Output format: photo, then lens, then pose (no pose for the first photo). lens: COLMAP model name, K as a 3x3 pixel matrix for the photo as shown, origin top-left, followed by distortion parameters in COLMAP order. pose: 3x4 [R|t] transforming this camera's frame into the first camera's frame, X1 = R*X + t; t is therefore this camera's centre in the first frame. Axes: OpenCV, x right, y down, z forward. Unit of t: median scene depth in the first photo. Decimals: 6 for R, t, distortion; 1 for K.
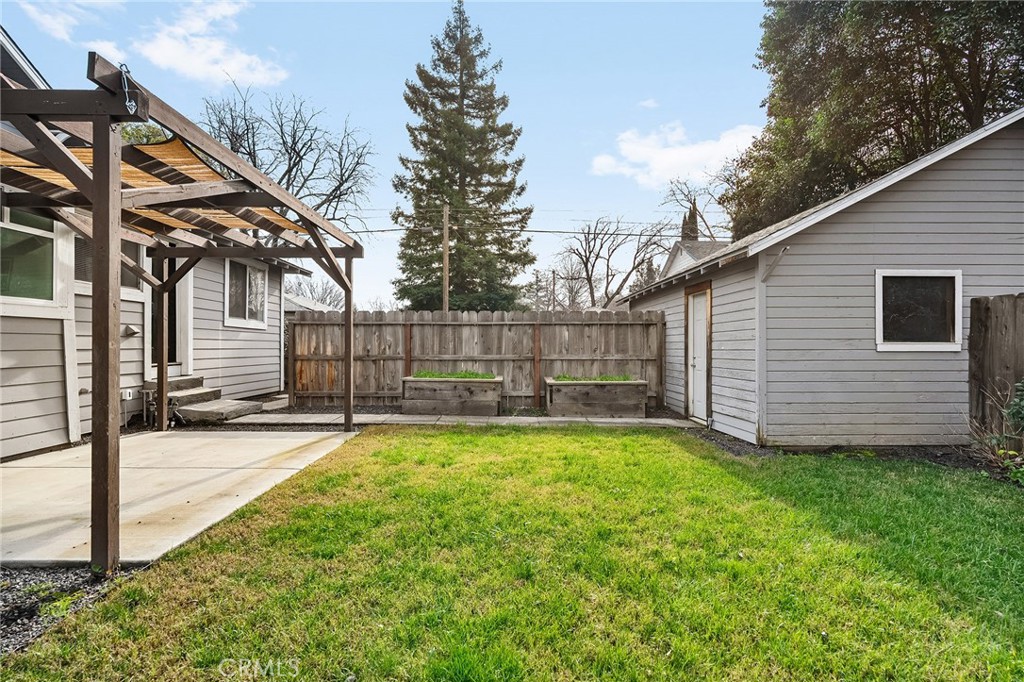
lens RADIAL K [[509.9, 0, 512.0], [0, 509.9, 341.0], [0, 0, 1]] dist [-0.001423, -0.000259]
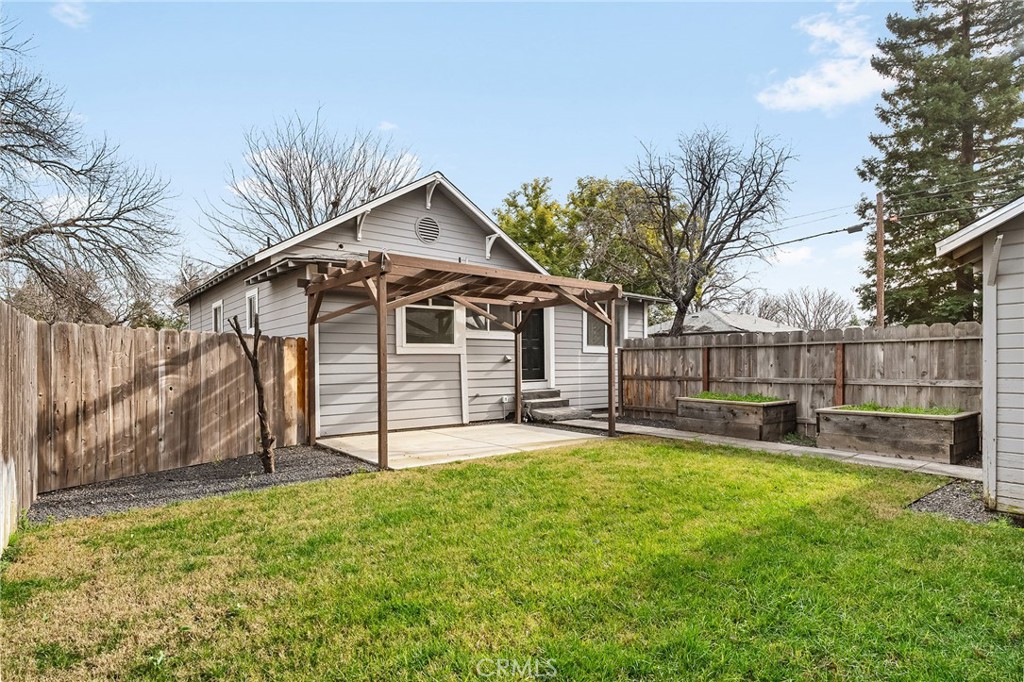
lens RADIAL K [[539.9, 0, 512.0], [0, 539.9, 359.8], [0, 0, 1]] dist [0.002891, 0.001717]
pose [[0.617376, -0.008873, -0.786618, 0.431623], [0.011201, 0.999934, -0.002489, -0.009492], [0.786589, -0.007274, 0.617435, -0.015617]]
